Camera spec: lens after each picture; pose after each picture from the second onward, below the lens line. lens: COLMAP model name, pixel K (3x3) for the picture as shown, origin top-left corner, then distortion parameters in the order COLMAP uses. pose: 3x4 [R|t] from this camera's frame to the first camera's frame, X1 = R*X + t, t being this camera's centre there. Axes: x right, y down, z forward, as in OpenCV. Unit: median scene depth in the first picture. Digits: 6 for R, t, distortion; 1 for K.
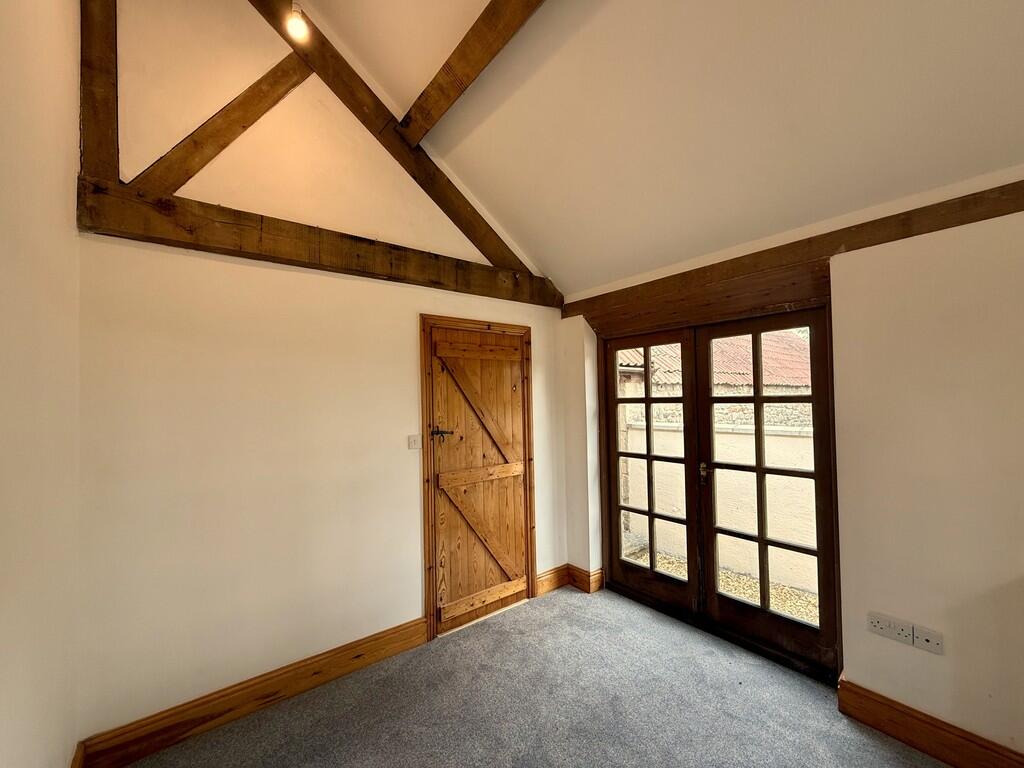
lens RADIAL K [[410.8, 0, 505.2], [0, 410.8, 397.9], [0, 0, 1]] dist [0.001689, 0.000516]
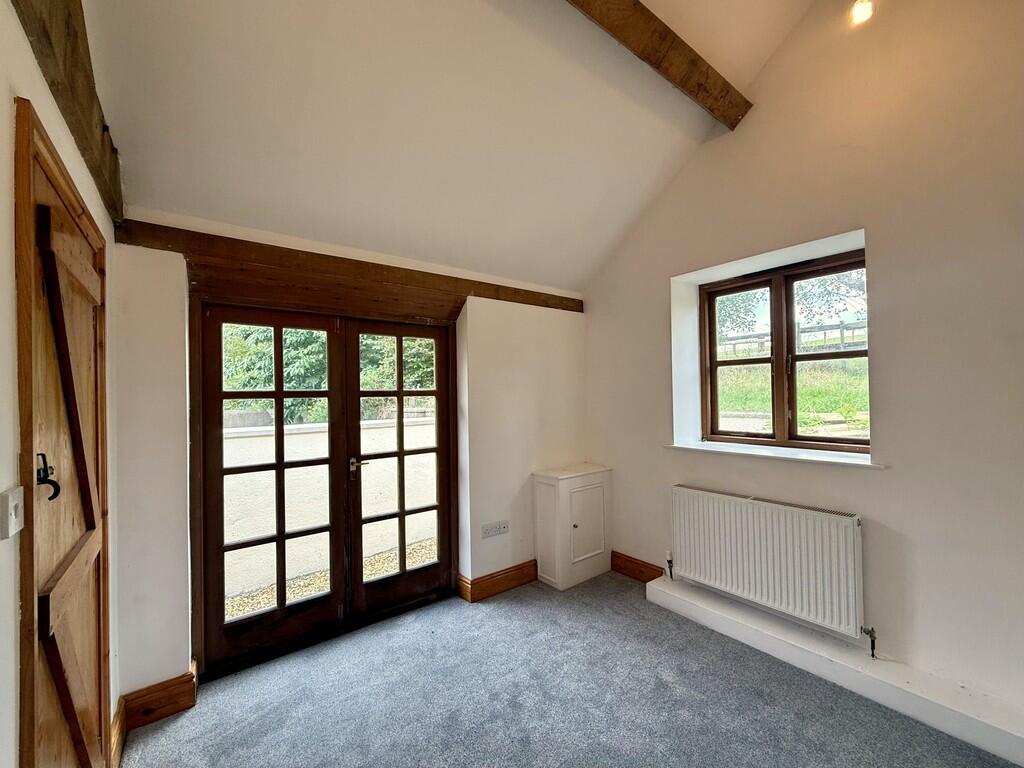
lens RADIAL K [[410.8, 0, 515.3], [0, 410.8, 390.3], [0, 0, 1]] dist [0.001689, 0.000516]
pose [[0.011613, 0.016628, 0.999794, -0.518246], [-0.000941, 0.999861, -0.016619, 0.013136], [-0.999932, -0.000748, 0.011627, 0.629551]]
